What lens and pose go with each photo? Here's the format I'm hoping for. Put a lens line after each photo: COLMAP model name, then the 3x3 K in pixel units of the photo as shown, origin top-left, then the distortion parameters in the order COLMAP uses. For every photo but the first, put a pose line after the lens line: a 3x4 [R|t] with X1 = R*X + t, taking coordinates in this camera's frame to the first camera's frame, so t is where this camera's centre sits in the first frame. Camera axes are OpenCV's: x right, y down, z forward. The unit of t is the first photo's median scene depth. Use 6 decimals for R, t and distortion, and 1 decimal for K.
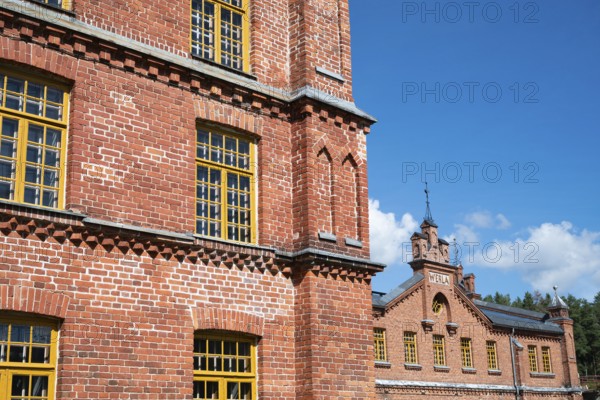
lens RADIAL K [[854.7, 0, 300.0], [0, 854.7, 200.0], [0, 0, 1]] dist [-0.010447, 0.009624]
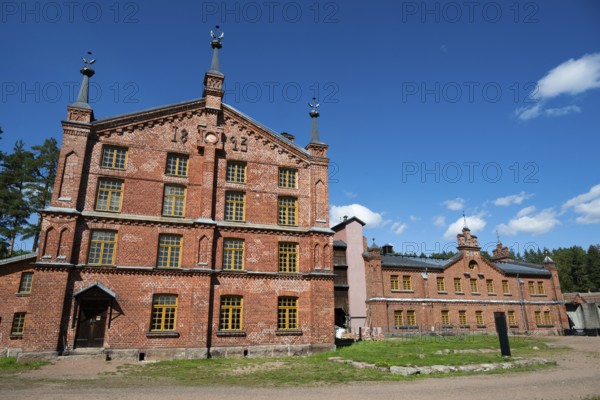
lens RADIAL K [[406.5, 0, 300.0], [0, 406.5, 200.0], [0, 0, 1]] dist [-0.000023, 0.000037]
pose [[0.916956, -0.101165, -0.385950, 0.683020], [0.093210, 0.994870, -0.039323, -0.194822], [0.387948, 0.000084, 0.921681, -0.663361]]
